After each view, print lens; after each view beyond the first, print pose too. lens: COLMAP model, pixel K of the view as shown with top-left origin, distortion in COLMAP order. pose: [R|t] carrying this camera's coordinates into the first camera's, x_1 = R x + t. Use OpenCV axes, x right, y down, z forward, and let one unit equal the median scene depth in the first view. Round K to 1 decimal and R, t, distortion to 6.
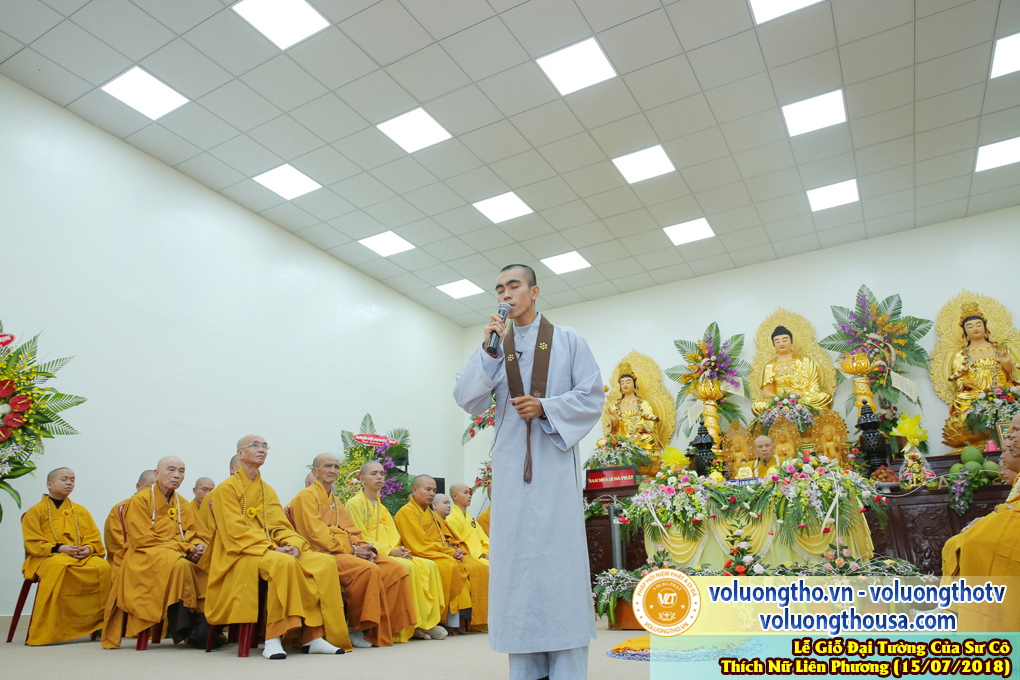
lens RADIAL K [[701.7, 0, 508.9], [0, 701.7, 334.3], [0, 0, 1]] dist [-0.090912, 0.068950]
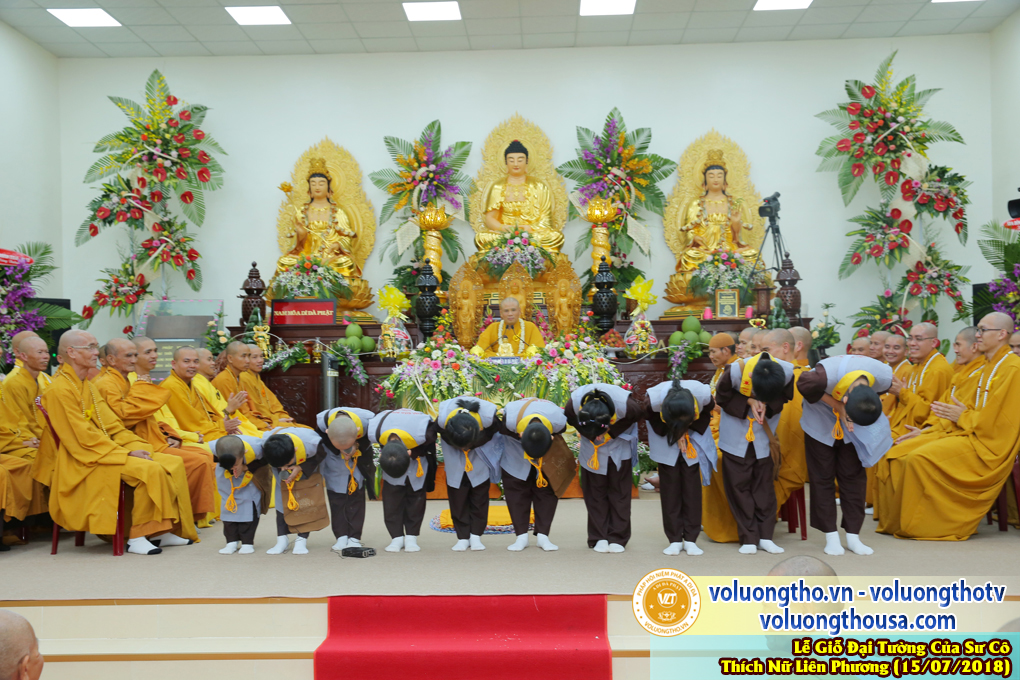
lens RADIAL K [[1176.6, 0, 505.4], [0, 1176.6, 345.0], [0, 0, 1]] dist [0.058378, 0.000000]
pose [[0.888069, 0.015101, 0.459462, -0.293647], [-0.157088, 0.949266, 0.272427, -0.179128], [-0.432038, -0.314110, 0.845386, -0.293516]]
